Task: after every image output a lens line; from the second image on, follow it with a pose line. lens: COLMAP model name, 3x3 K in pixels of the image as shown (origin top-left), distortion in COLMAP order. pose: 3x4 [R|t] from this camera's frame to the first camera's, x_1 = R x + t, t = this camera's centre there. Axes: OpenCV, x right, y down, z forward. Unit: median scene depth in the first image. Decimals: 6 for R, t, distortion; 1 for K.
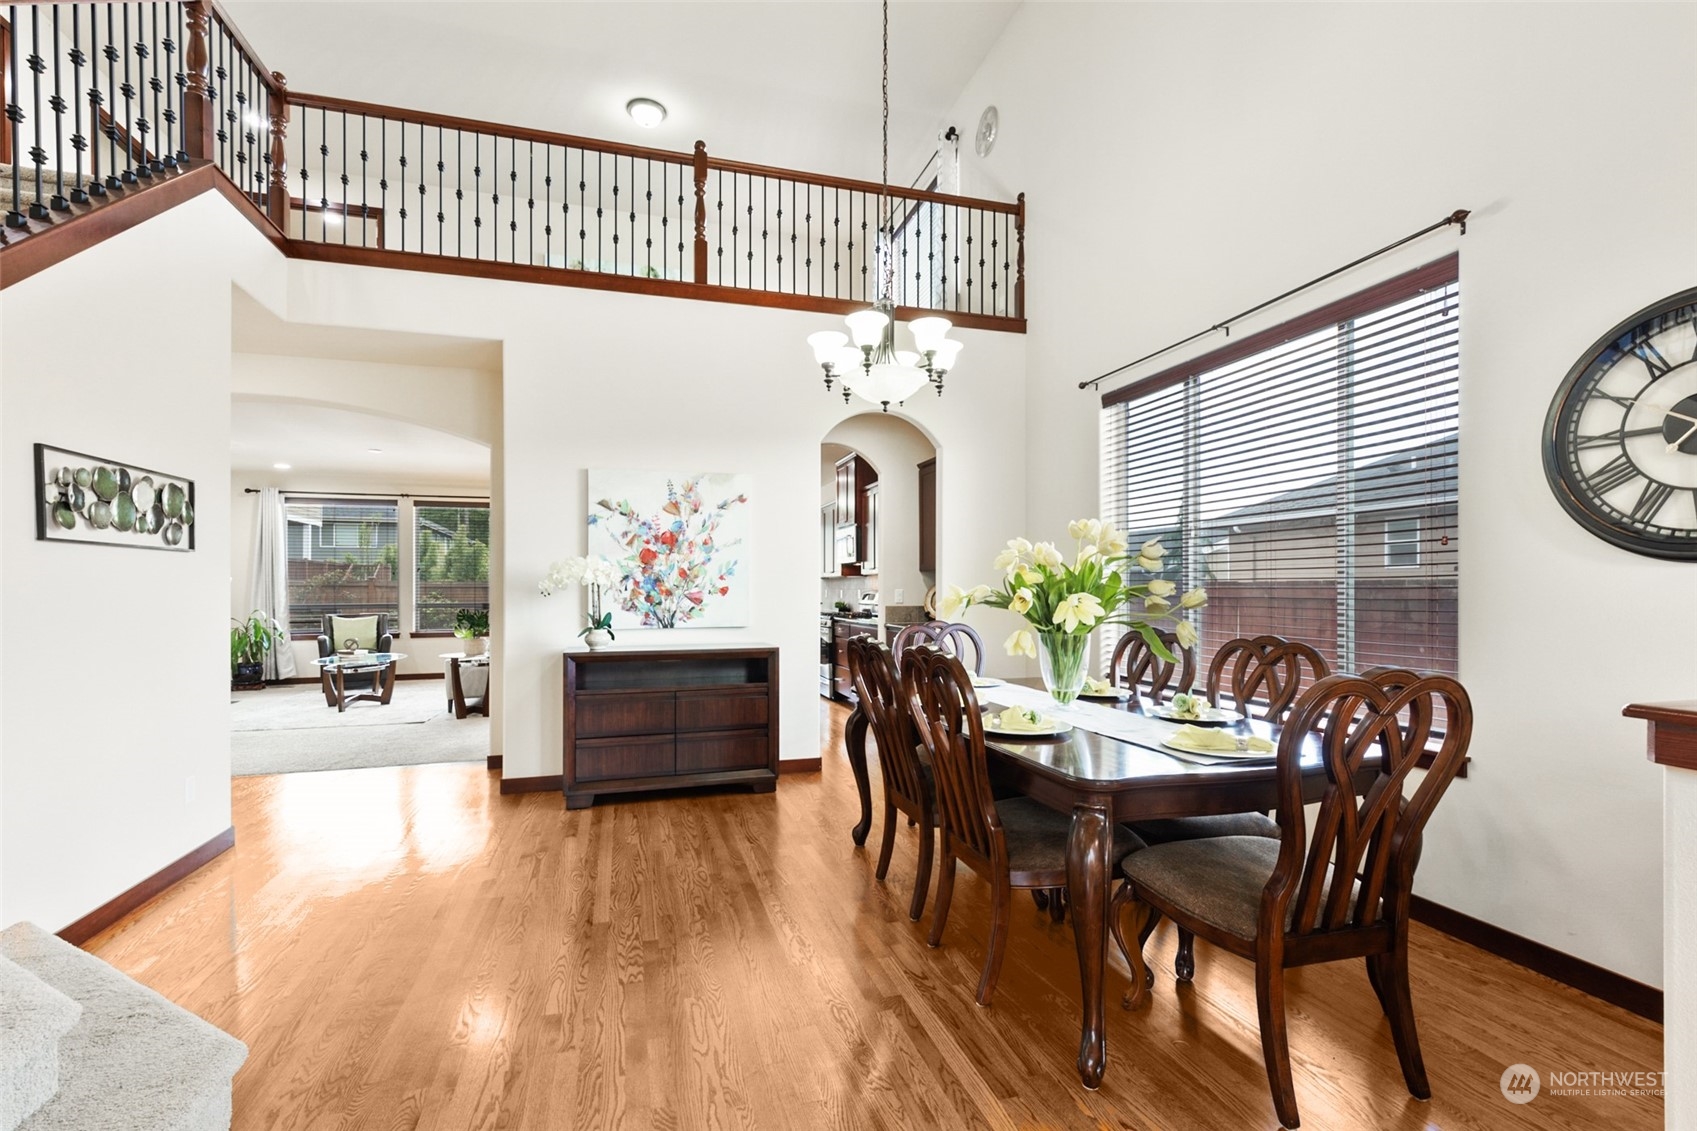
lens RADIAL K [[762.4, 0, 853.1], [0, 762.4, 590.2], [0, 0, 1]] dist [0.000482, 0.000101]
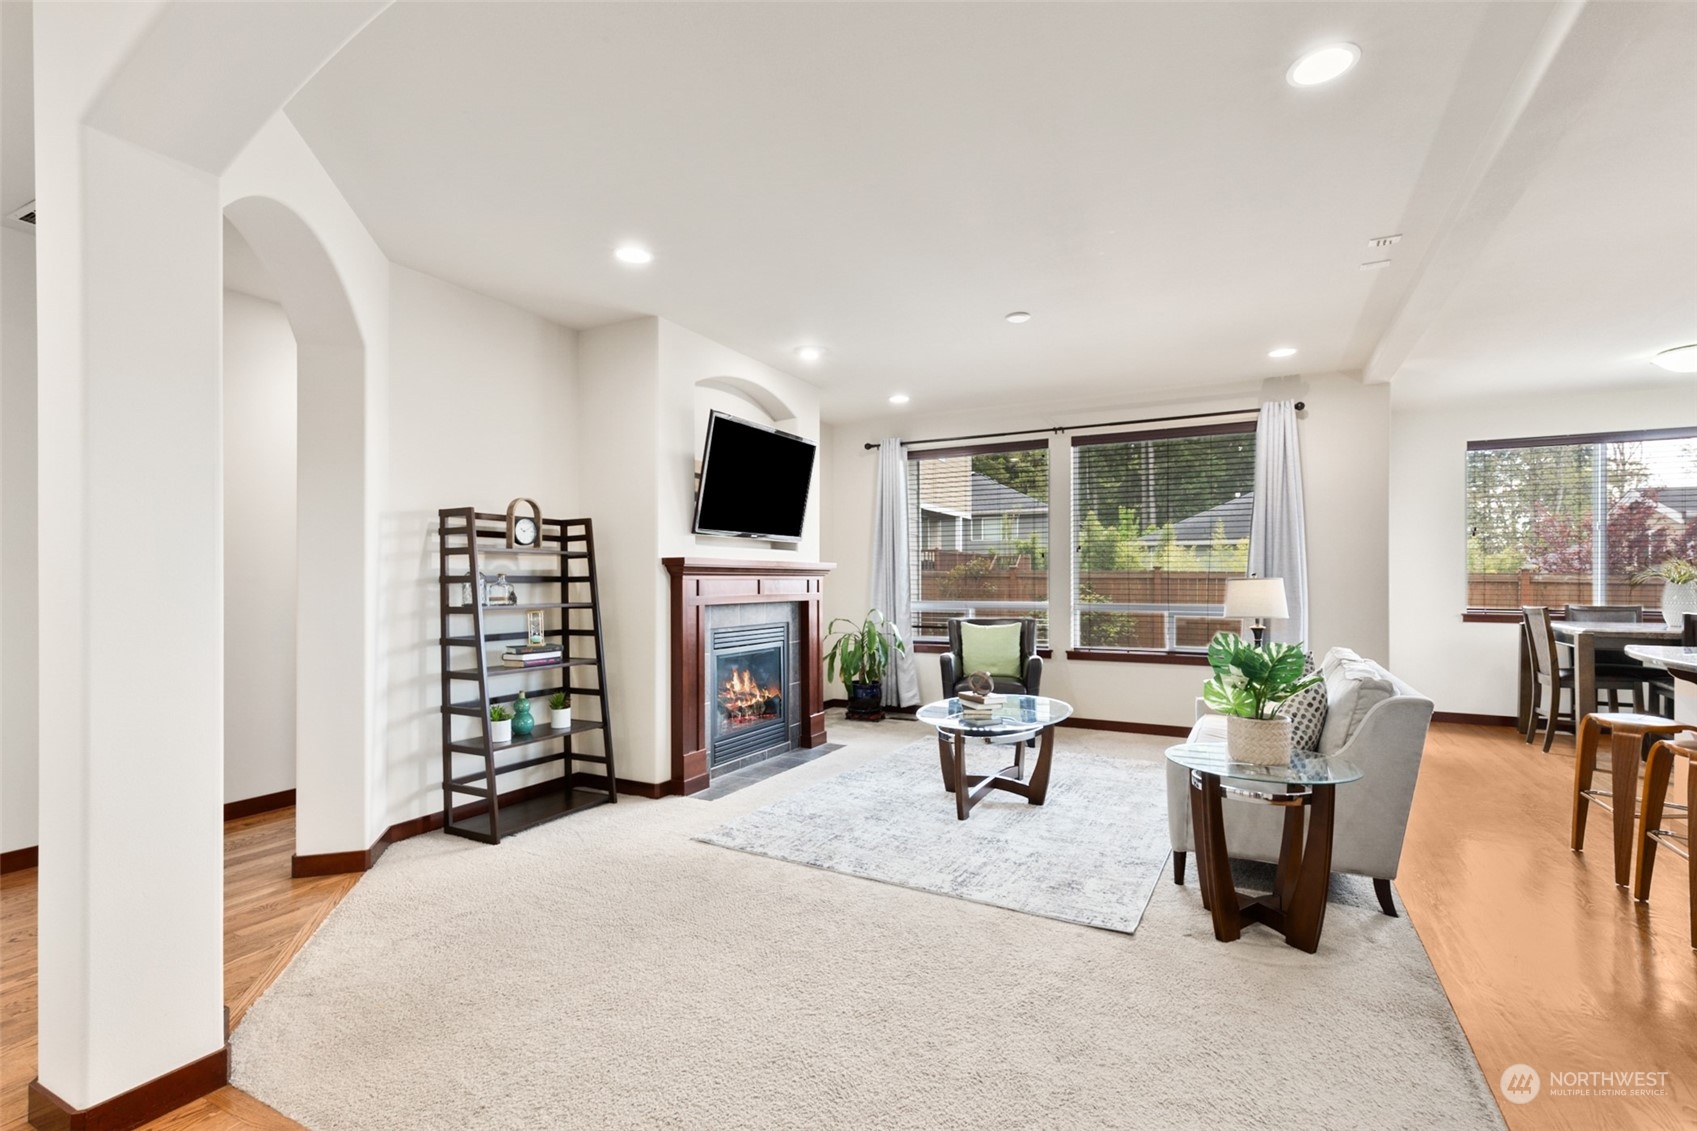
lens RADIAL K [[766.8, 0, 846.2], [0, 766.8, 581.9], [0, 0, 1]] dist [-0.007202, -0.000131]
pose [[0.712626, 0.000481, -0.701544, -0.287802], [0.000257, 1.000000, 0.000947, -0.000294], [0.701544, -0.000855, 0.712626, 0.455478]]
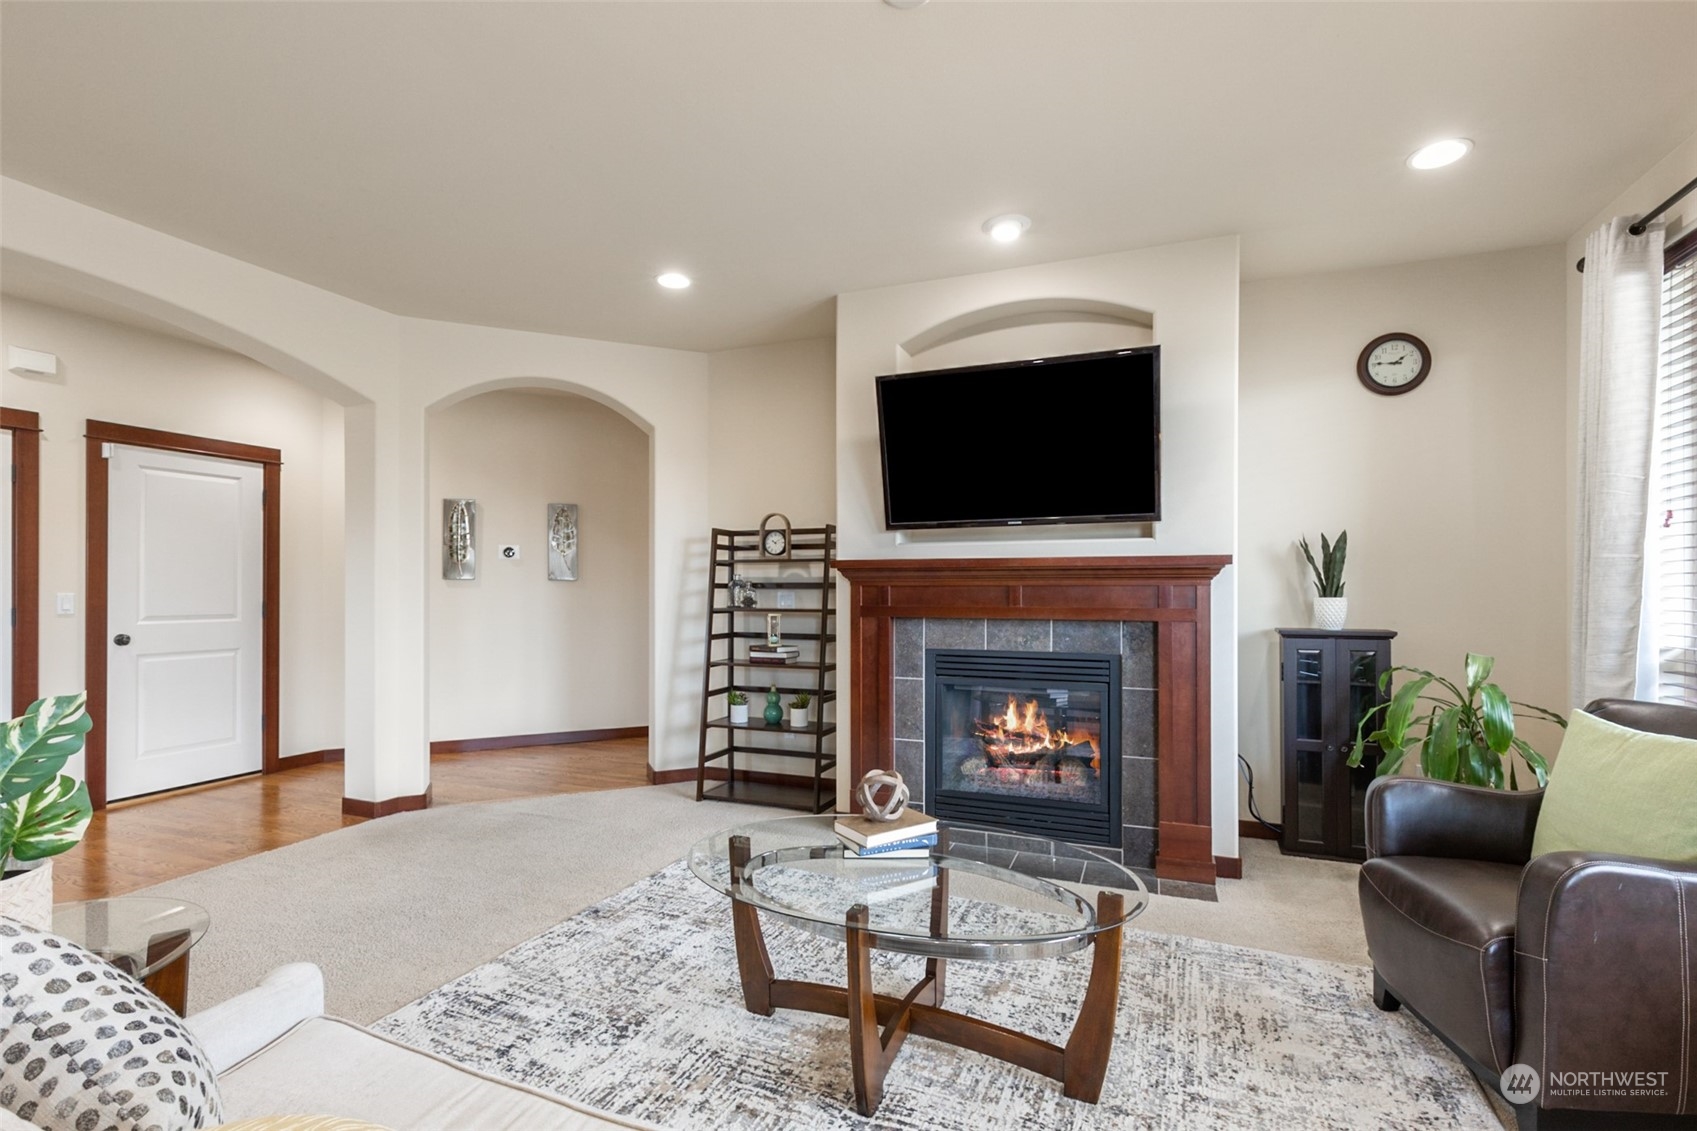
lens RADIAL K [[766.8, 0, 846.2], [0, 766.8, 581.9], [0, 0, 1]] dist [-0.007202, -0.000131]
pose [[-0.615618, -0.009623, -0.787986, -0.364578], [-0.004135, 0.999951, -0.008981, 0.000290], [0.788034, -0.002271, -0.615627, 0.950175]]
